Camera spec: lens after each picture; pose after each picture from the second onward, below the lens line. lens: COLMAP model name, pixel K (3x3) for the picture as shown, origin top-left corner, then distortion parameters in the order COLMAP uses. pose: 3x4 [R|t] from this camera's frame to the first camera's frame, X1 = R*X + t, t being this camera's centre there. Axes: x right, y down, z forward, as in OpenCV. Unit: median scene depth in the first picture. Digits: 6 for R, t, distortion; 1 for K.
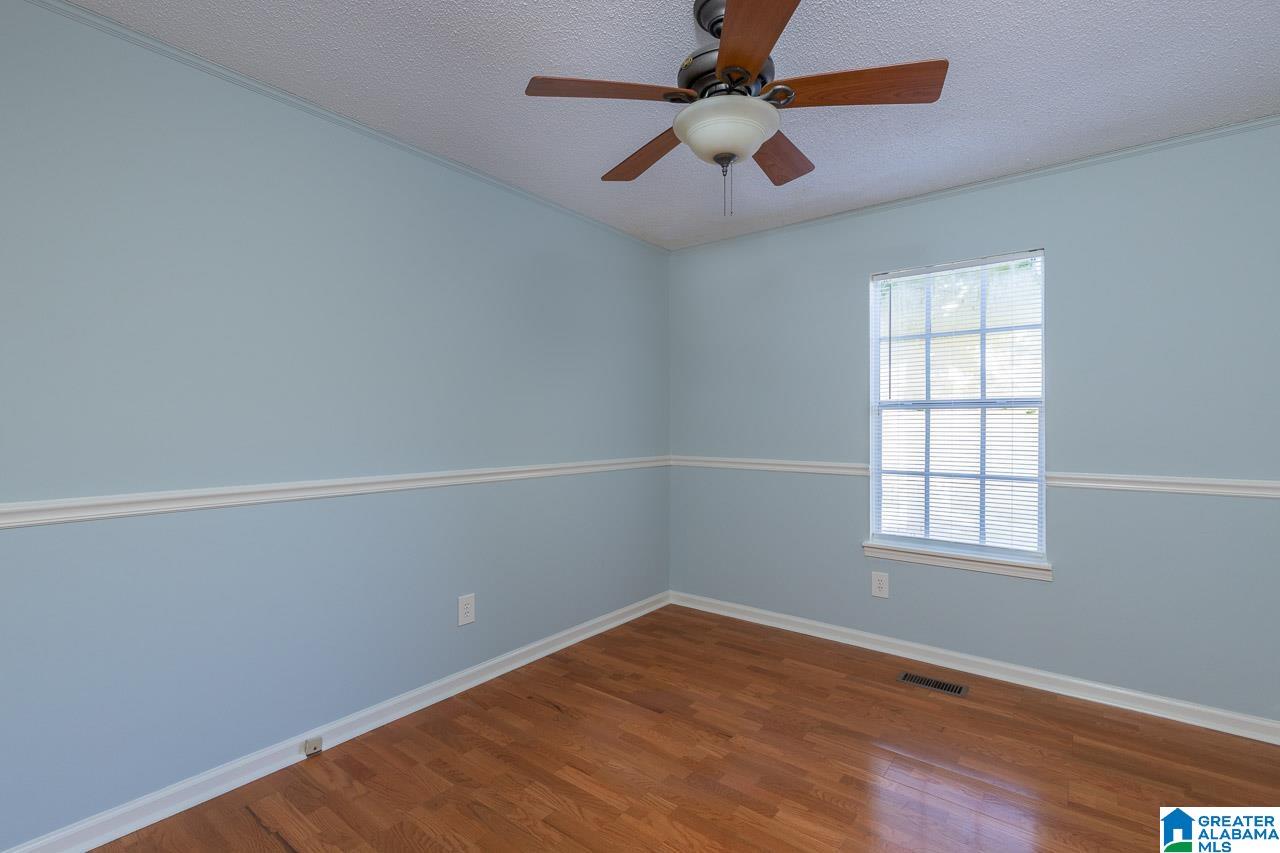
lens RADIAL K [[605.2, 0, 640.0], [0, 605.2, 426.5], [0, 0, 1]] dist [0.018904, -0.000250]
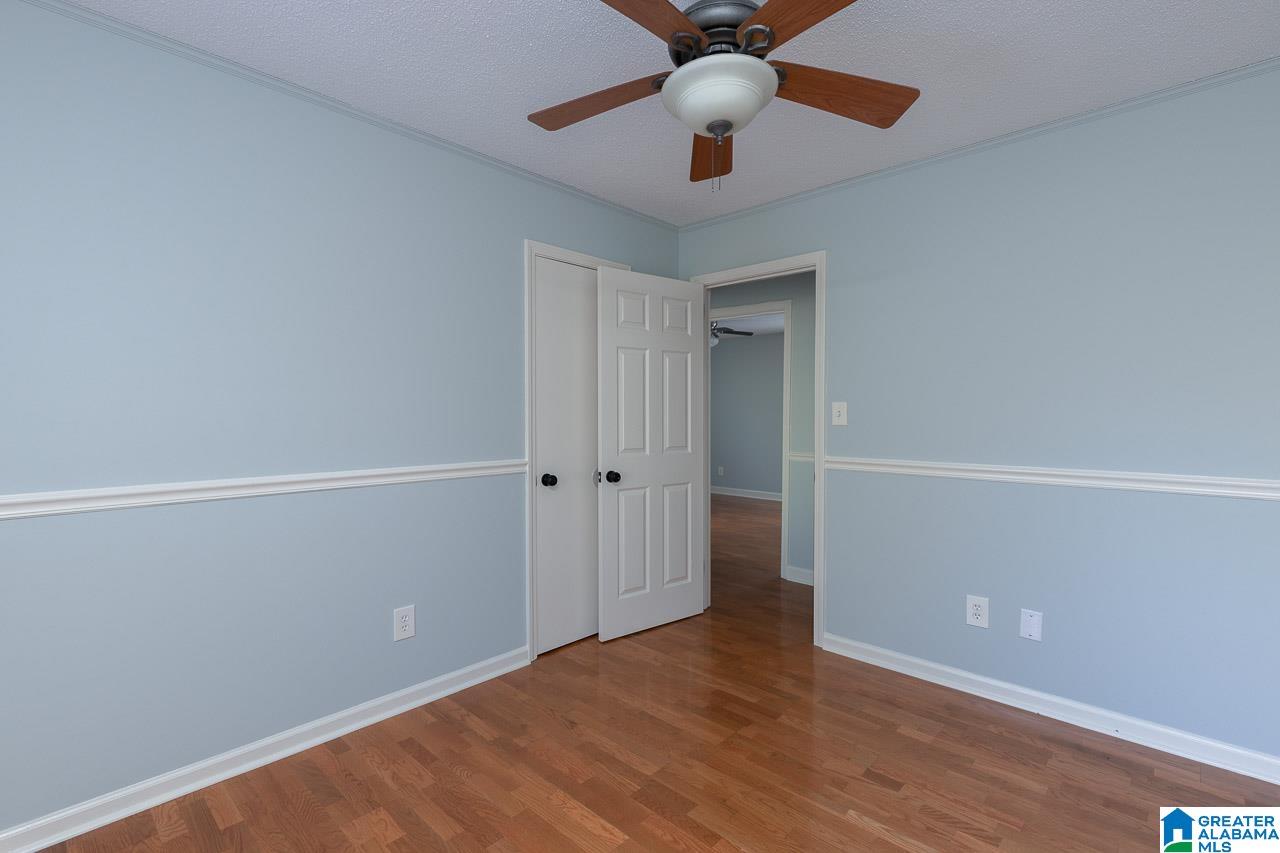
lens RADIAL K [[580.3, 0, 637.6], [0, 580.3, 431.2], [0, 0, 1]] dist [-0.002288, -0.000321]
pose [[0.994364, -0.001843, -0.106000, 0.061163], [0.004472, 0.999688, 0.024569, -0.000319], [0.105922, -0.024904, 0.994063, 0.080162]]
